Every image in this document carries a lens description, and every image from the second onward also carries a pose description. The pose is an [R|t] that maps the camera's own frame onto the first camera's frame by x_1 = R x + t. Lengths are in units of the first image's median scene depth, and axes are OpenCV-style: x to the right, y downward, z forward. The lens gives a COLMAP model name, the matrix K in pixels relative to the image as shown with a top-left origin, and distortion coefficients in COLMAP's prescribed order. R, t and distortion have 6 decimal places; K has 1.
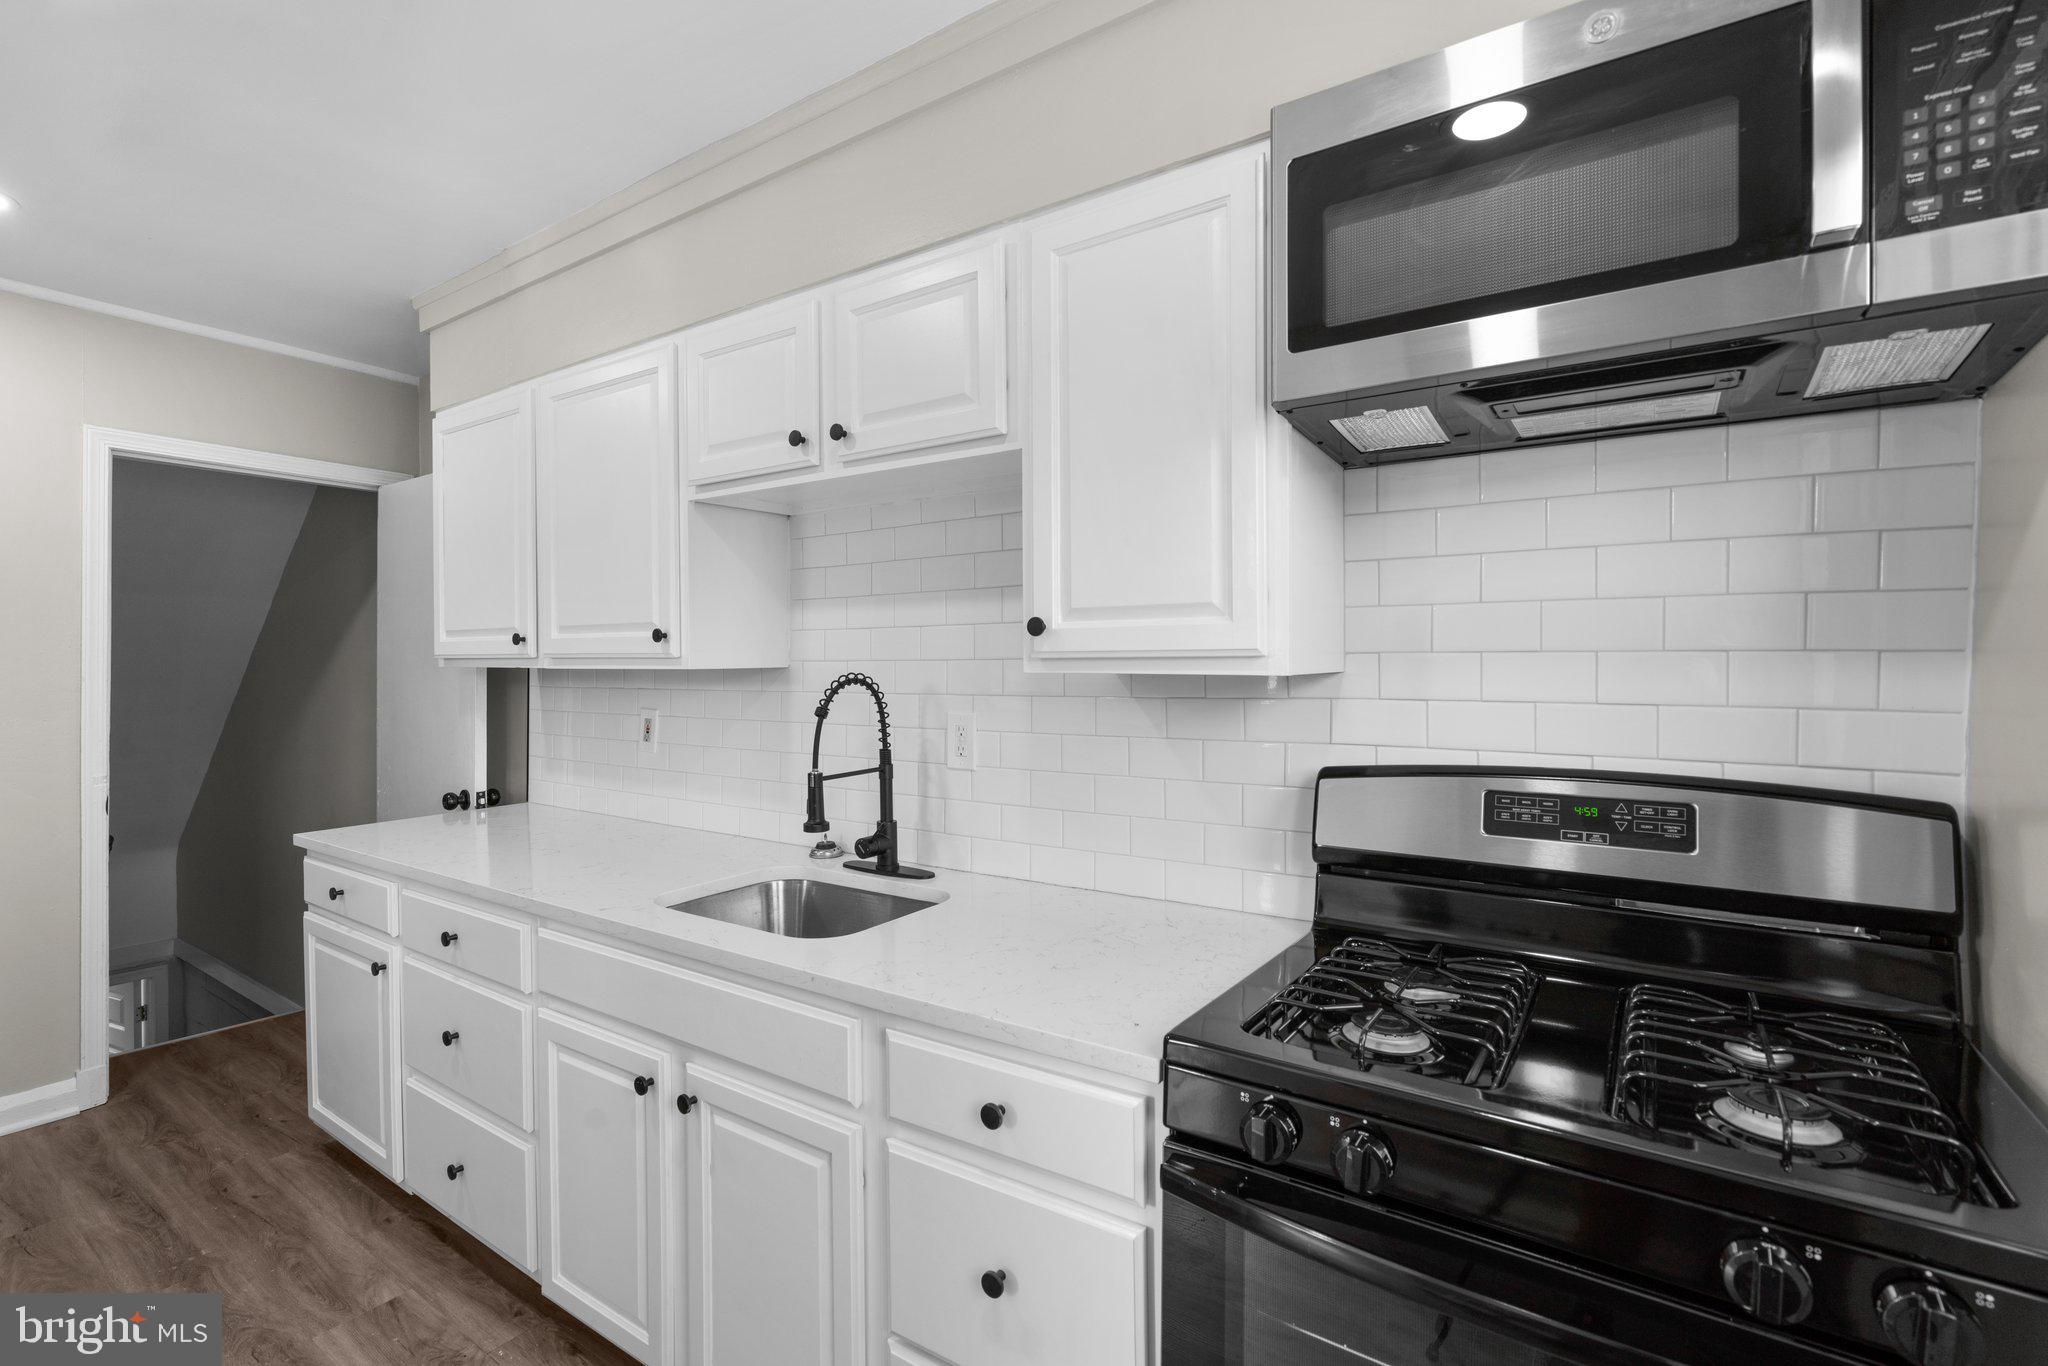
lens RADIAL K [[940.5, 0, 1033.3], [0, 940.5, 648.4], [0, 0, 1]] dist [0.002576, 0.001452]
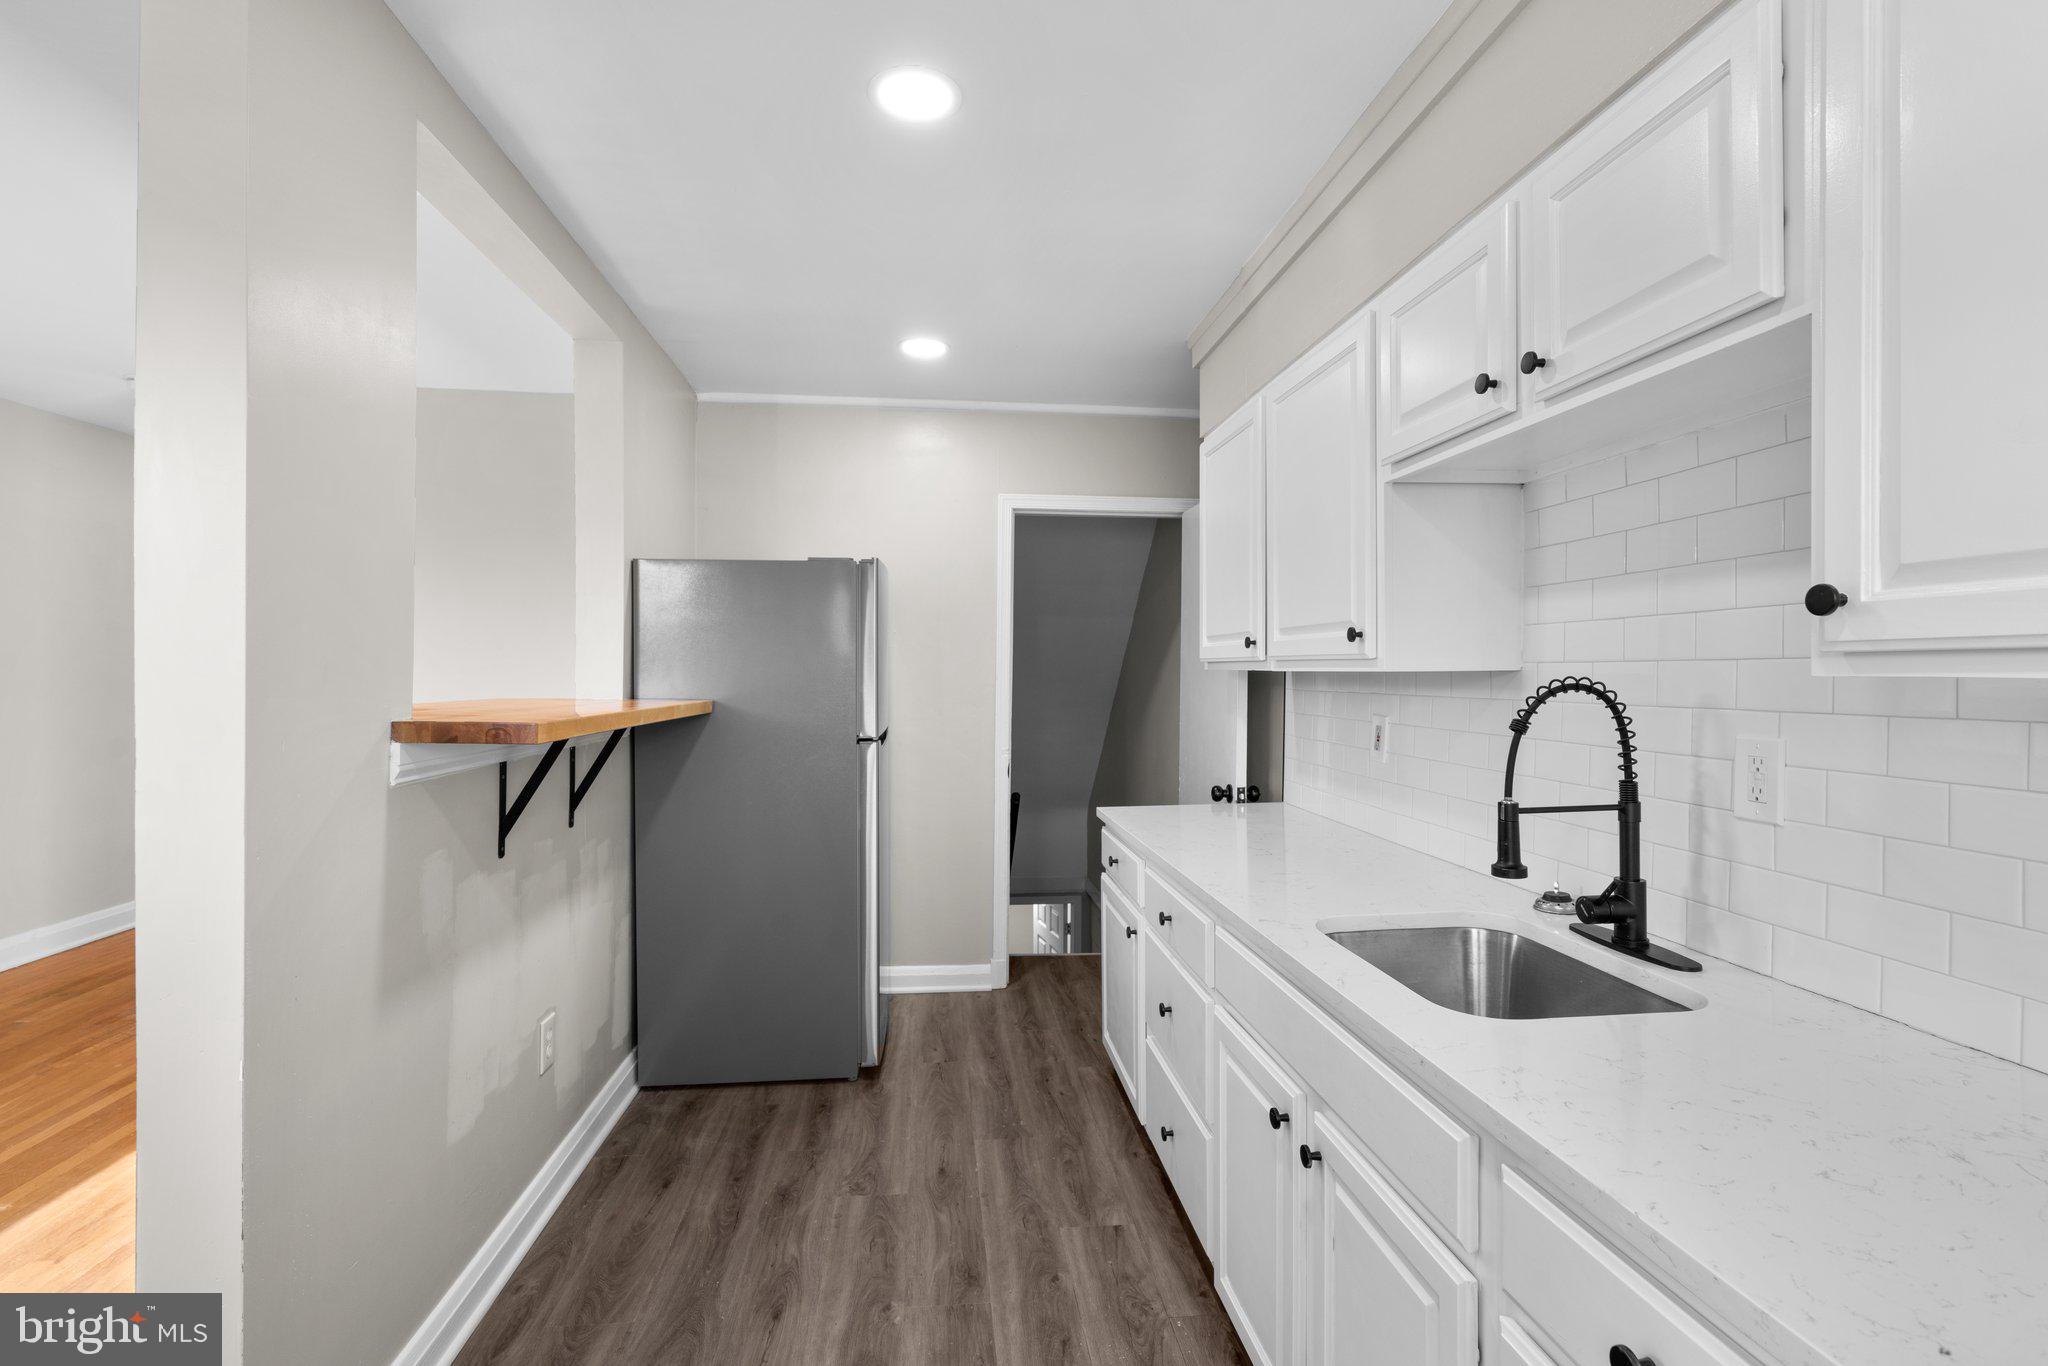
lens RADIAL K [[957.2, 0, 1010.9], [0, 957.2, 665.0], [0, 0, 1]] dist [-0.014644, 0.010685]
pose [[0.640723, -0.001873, -0.767770, 0.105003], [0.009830, 0.999935, 0.005764, 0.007678], [0.767710, -0.011241, 0.640699, 0.154183]]
